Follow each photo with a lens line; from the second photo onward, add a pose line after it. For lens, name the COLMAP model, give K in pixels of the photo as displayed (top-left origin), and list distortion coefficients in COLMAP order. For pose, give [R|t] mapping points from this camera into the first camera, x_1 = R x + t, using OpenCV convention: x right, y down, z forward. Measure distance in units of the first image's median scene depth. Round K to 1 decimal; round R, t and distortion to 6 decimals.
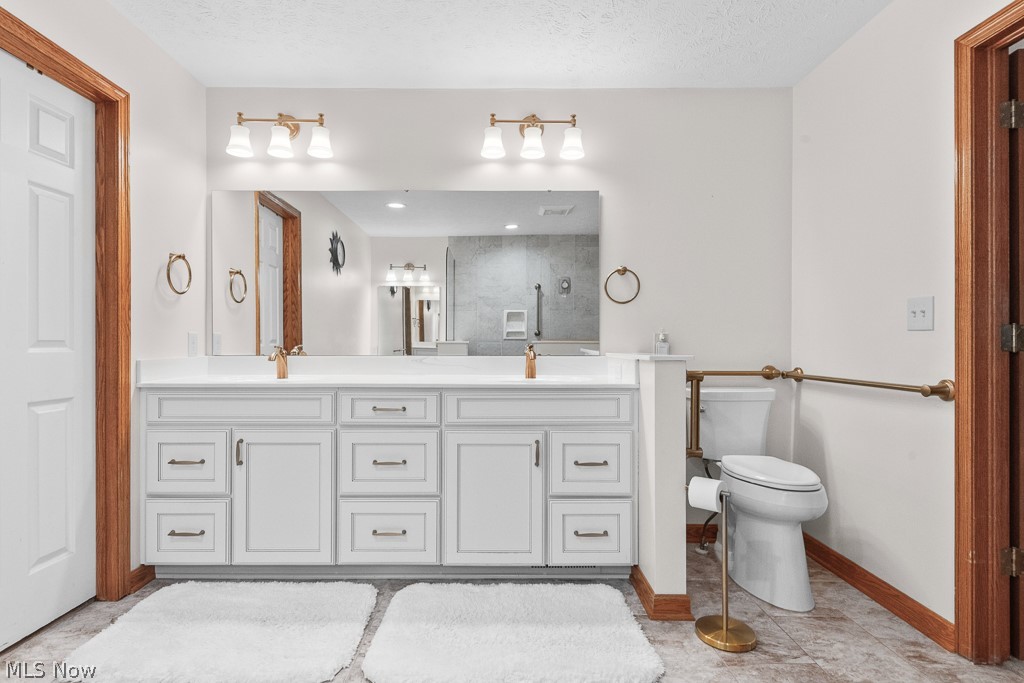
lens RADIAL K [[515.3, 0, 502.2], [0, 515.3, 342.6], [0, 0, 1]] dist [-0.003695, -0.002218]
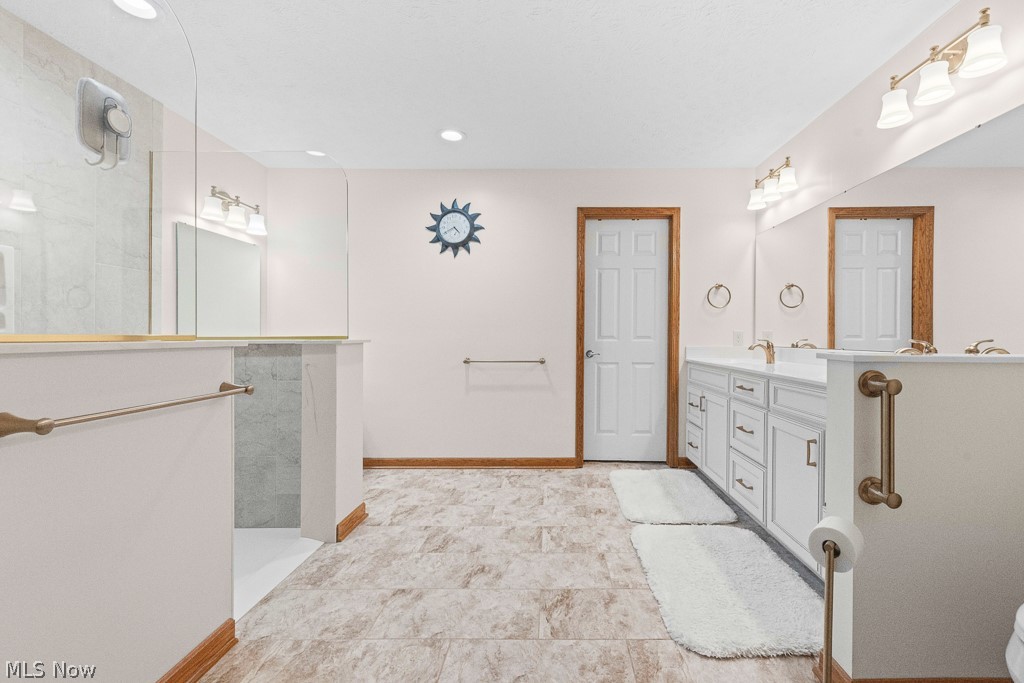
lens RADIAL K [[416.1, 0, 533.5], [0, 416.1, 334.0], [0, 0, 1]] dist [0.012048, -0.003577]
pose [[-0.004701, -0.005103, -0.999976, 0.839596], [-0.003431, 0.999981, -0.005087, -0.001674], [0.999983, 0.003407, -0.004719, 0.471376]]
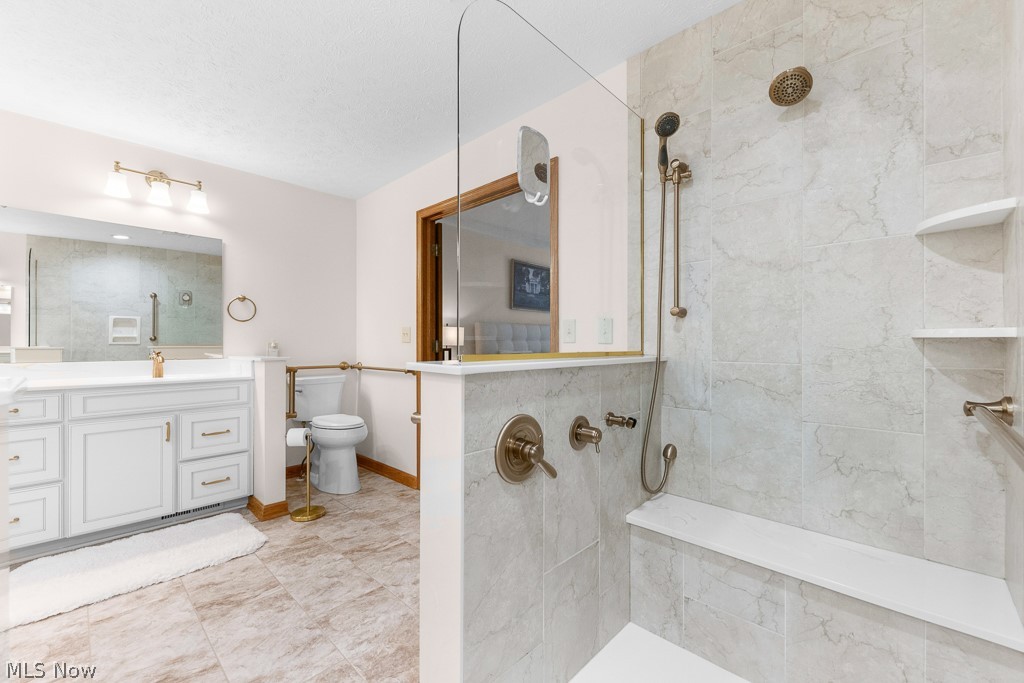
lens RADIAL K [[416.1, 0, 510.6], [0, 416.1, 342.1], [0, 0, 1]] dist [0.012048, -0.003577]
pose [[0.702007, 0.000171, 0.712170, -0.085023], [0.003096, 0.999990, -0.003291, -0.015613], [-0.712164, 0.004515, 0.701999, -0.421739]]
